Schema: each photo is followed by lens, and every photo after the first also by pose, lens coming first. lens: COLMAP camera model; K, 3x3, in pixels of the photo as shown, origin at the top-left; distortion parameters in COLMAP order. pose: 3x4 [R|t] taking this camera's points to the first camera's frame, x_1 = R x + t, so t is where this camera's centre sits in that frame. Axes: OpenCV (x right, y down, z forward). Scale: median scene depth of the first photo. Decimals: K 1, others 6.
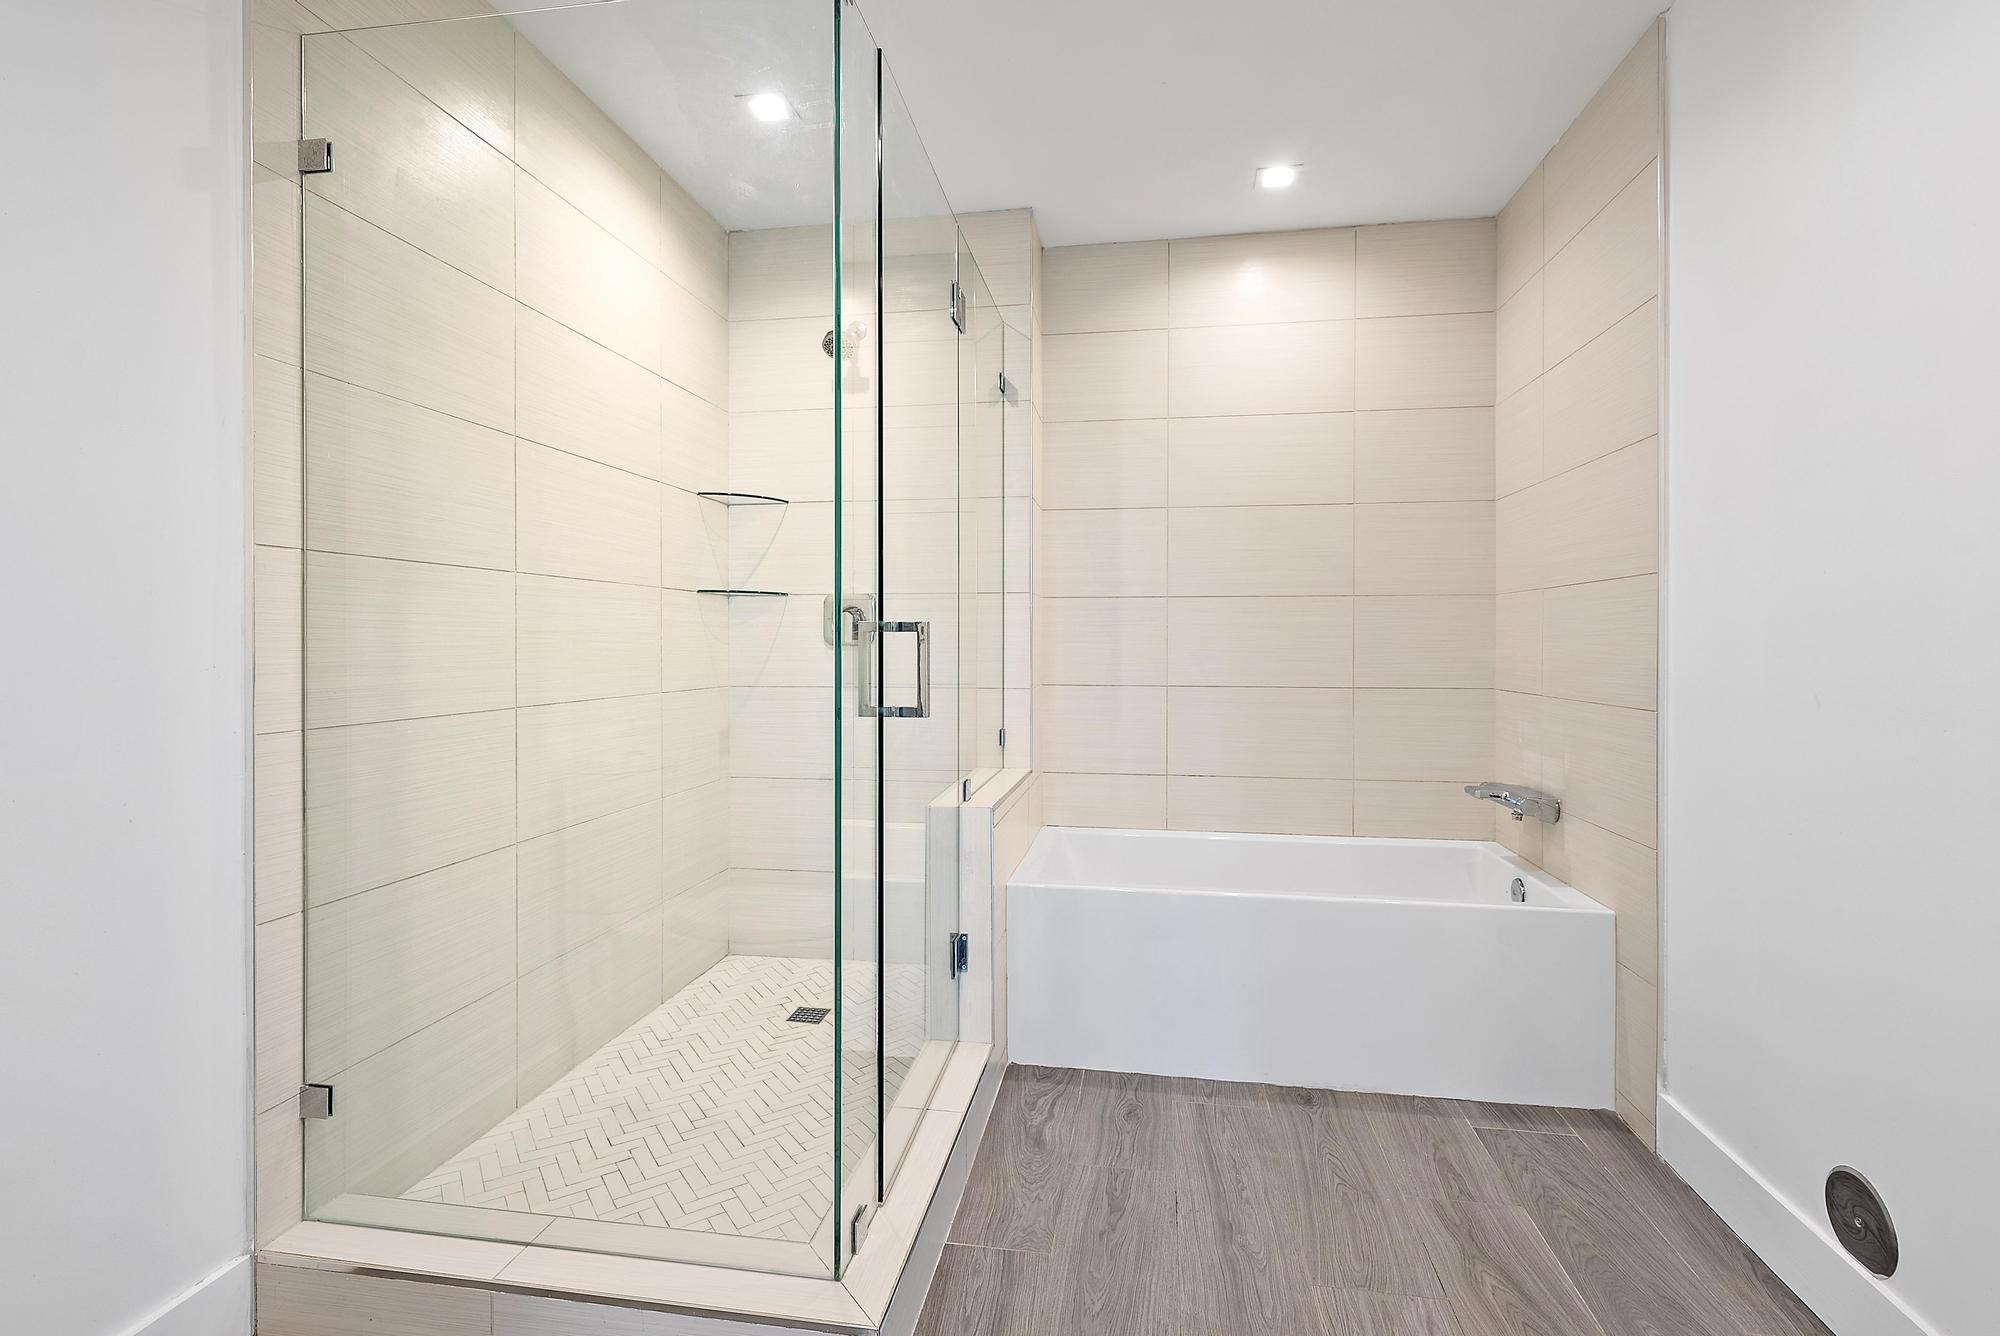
lens RADIAL K [[973.0, 0, 1000.8], [0, 973.0, 652.5], [0, 0, 1]] dist [0.003569, 0.000510]
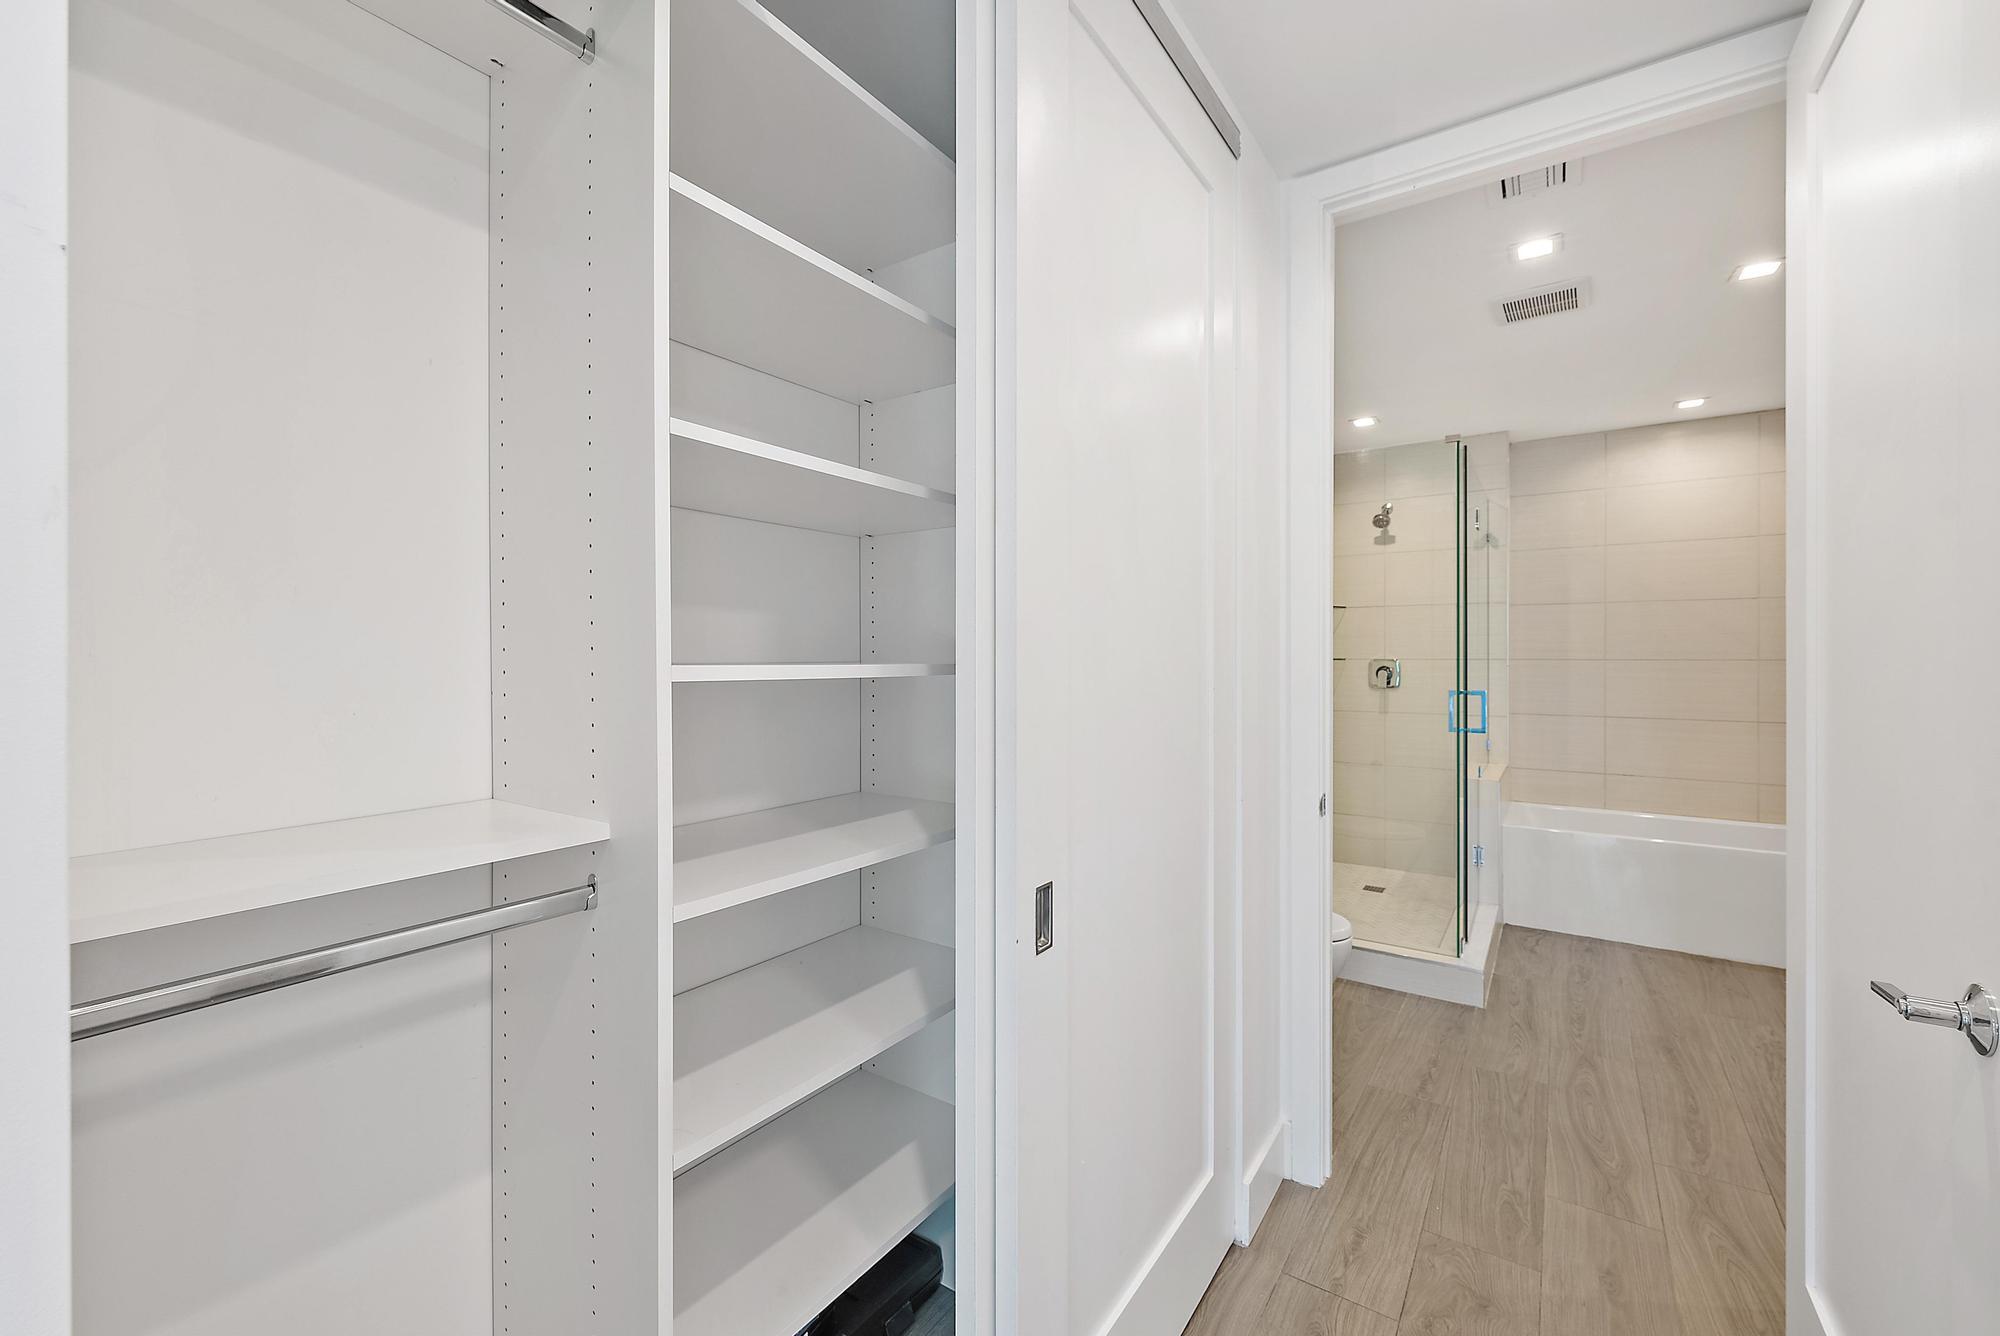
lens RADIAL K [[832.2, 0, 985.6], [0, 832.2, 657.6], [0, 0, 1]] dist [-0.003600, 0.000004]
pose [[0.900593, -0.000011, -0.434664, -0.207980], [-0.003505, 0.999967, -0.007287, -0.066871], [0.434649, 0.008086, 0.900563, -0.907086]]
